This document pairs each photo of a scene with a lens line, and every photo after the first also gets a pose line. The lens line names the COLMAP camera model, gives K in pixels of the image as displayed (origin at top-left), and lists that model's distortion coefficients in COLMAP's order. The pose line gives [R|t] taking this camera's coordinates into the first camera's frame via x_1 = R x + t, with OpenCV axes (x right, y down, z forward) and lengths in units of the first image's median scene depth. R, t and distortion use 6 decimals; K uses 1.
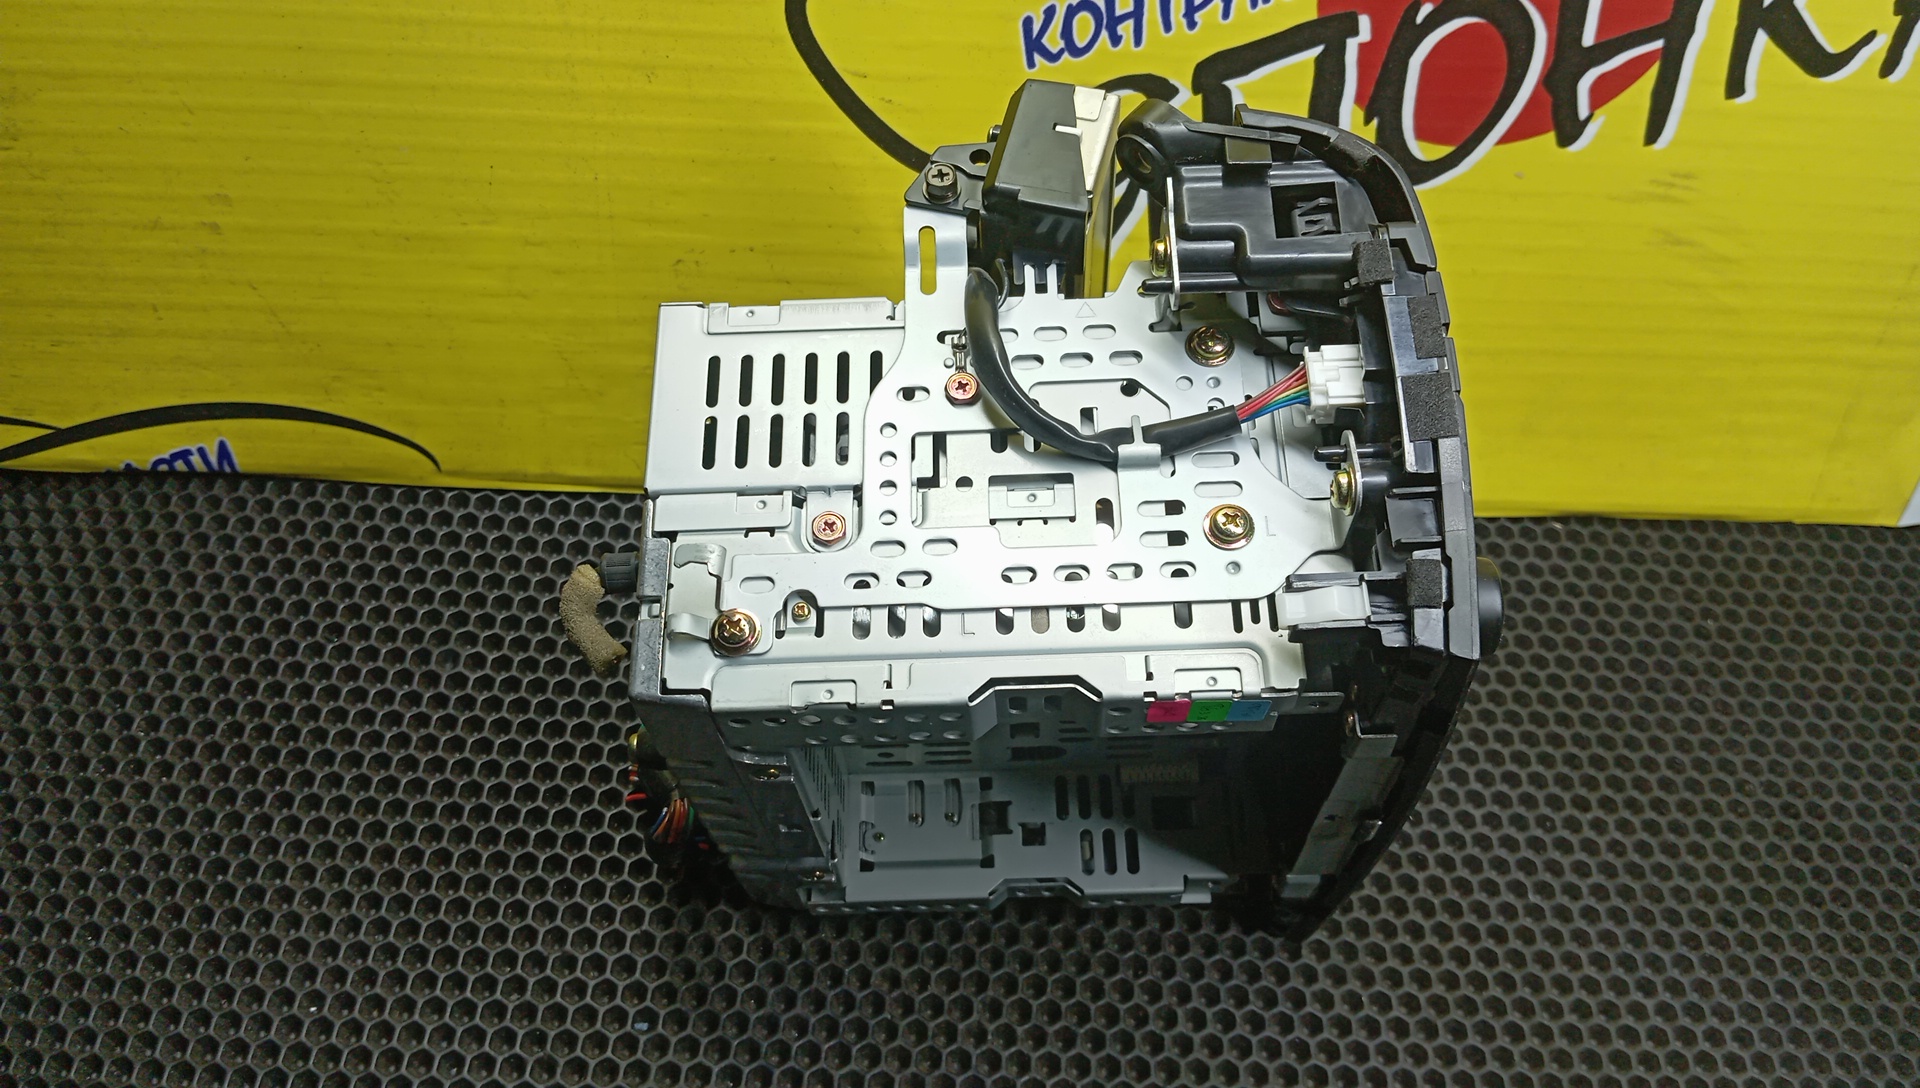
lens RADIAL K [[1716.6, 0, 992.0], [0, 1716.6, 541.9], [0, 0, 1]] dist [0.006027, -0.146232]
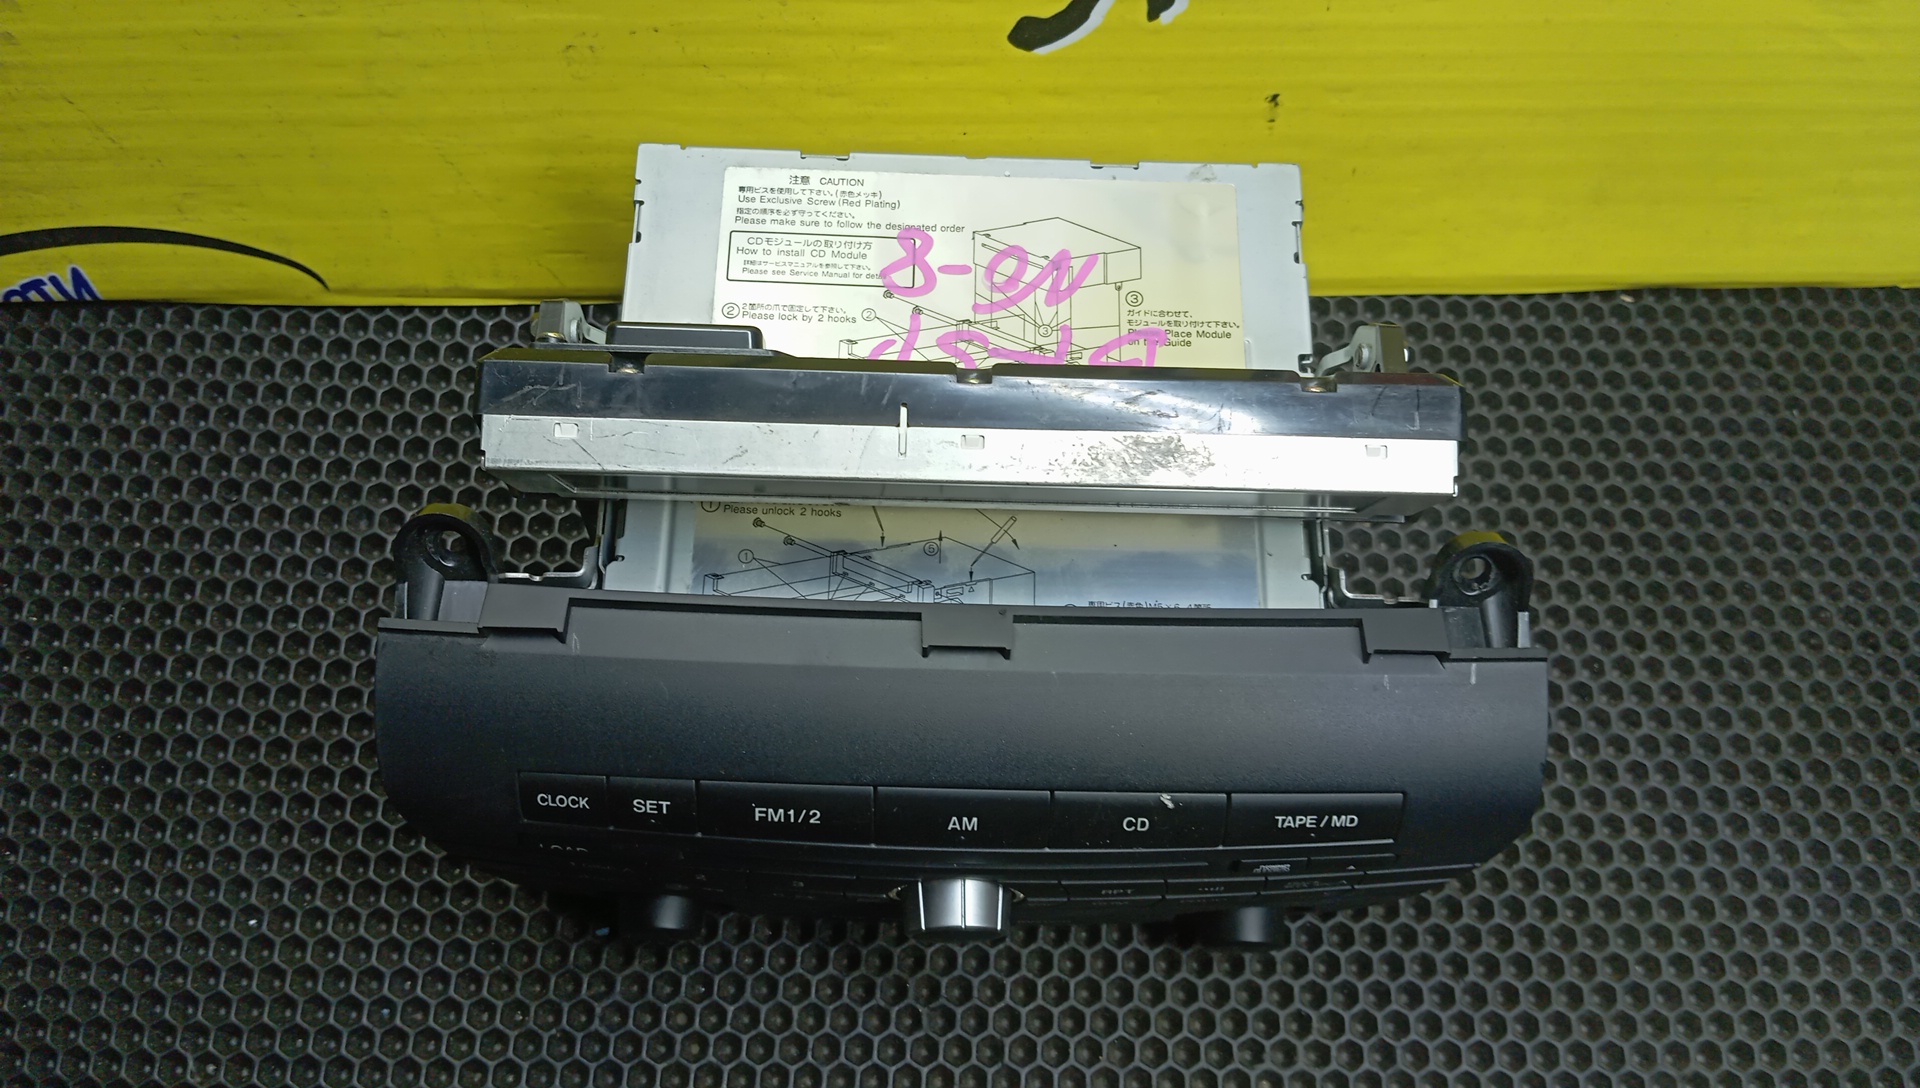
lens RADIAL K [[1679.7, 0, 995.3], [0, 1679.7, 589.2], [0, 0, 1]] dist [0.004897, -0.111999]
pose [[0.999410, -0.025273, -0.023252, 0.031762], [0.030822, 0.958698, 0.282752, -0.135339], [0.015146, -0.283302, 0.958911, 0.167340]]
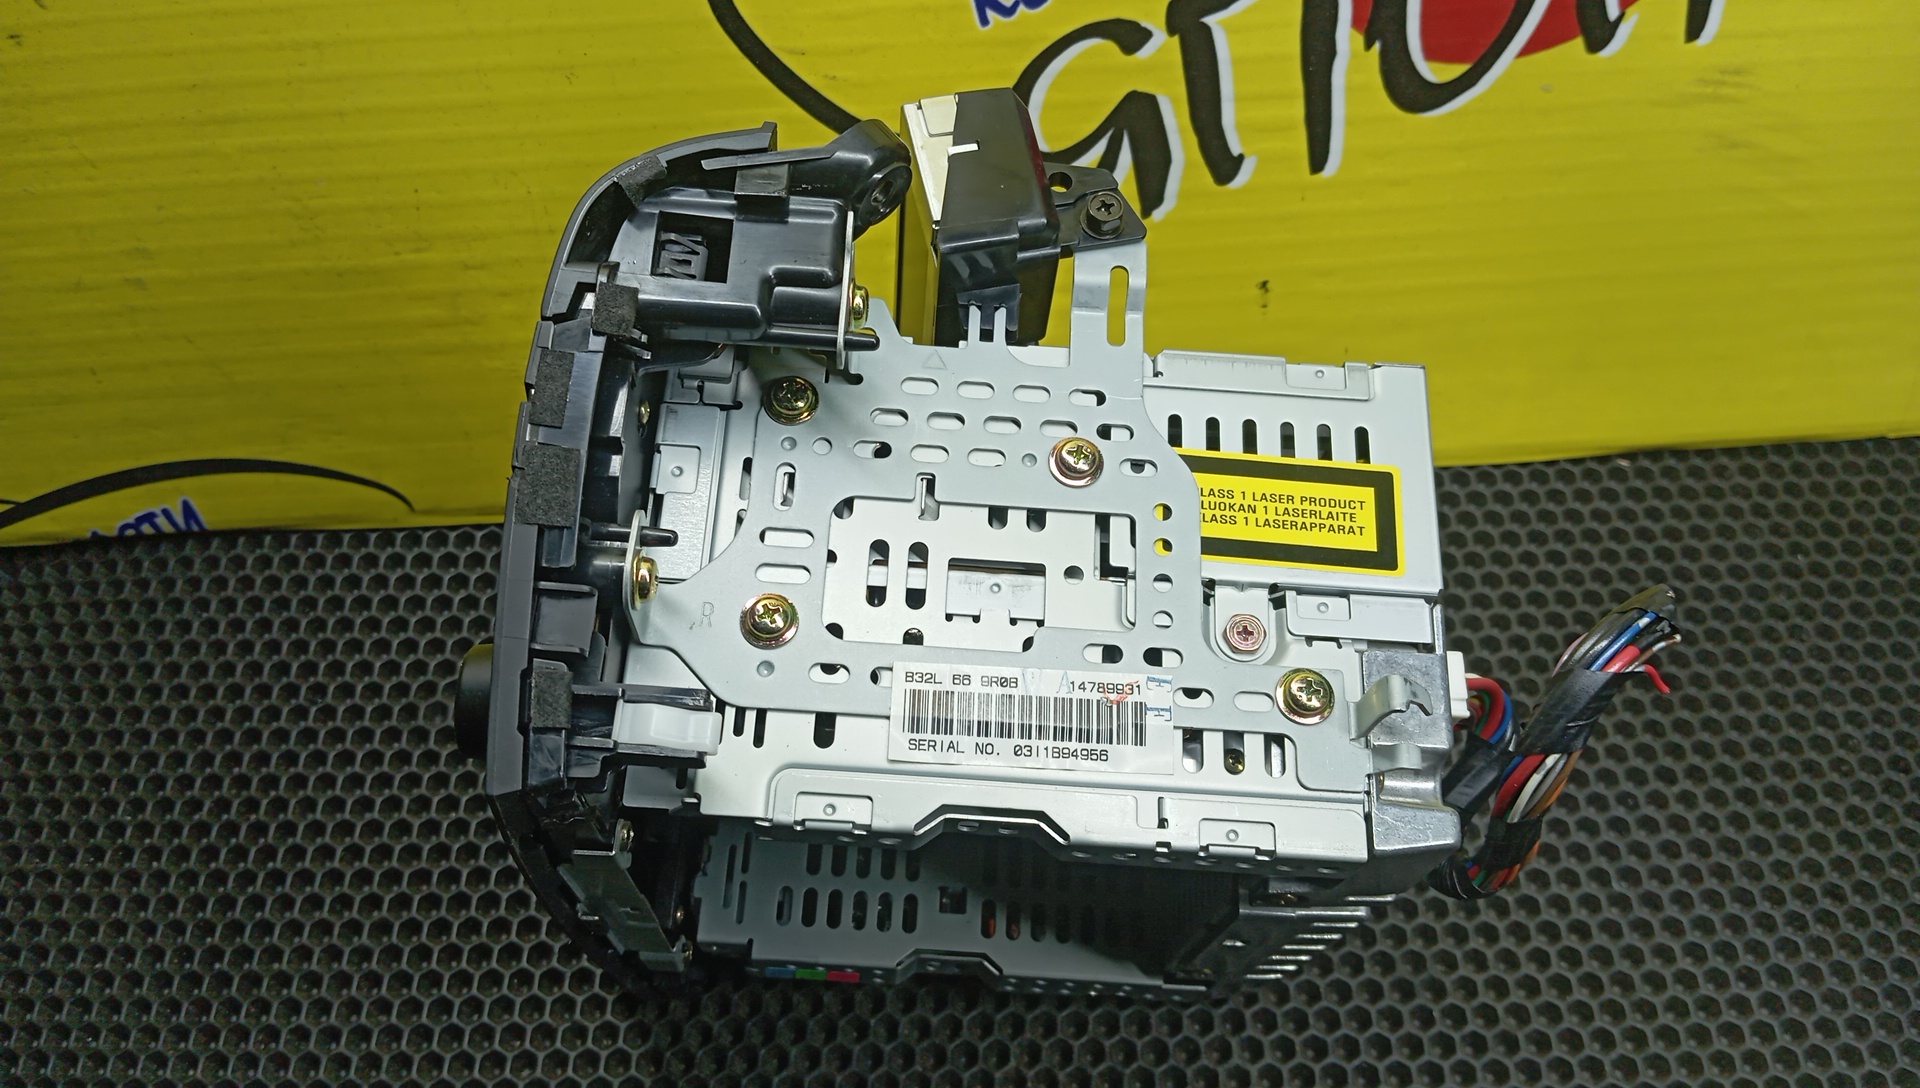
lens RADIAL K [[1716.6, 0, 992.0], [0, 1716.6, 541.9], [0, 0, 1]] dist [0.006027, -0.146232]
pose [[0.994755, -0.082406, -0.060597, 0.054805], [0.085381, 0.995179, 0.048266, -0.046511], [0.056327, -0.053186, 0.996995, 0.083352]]
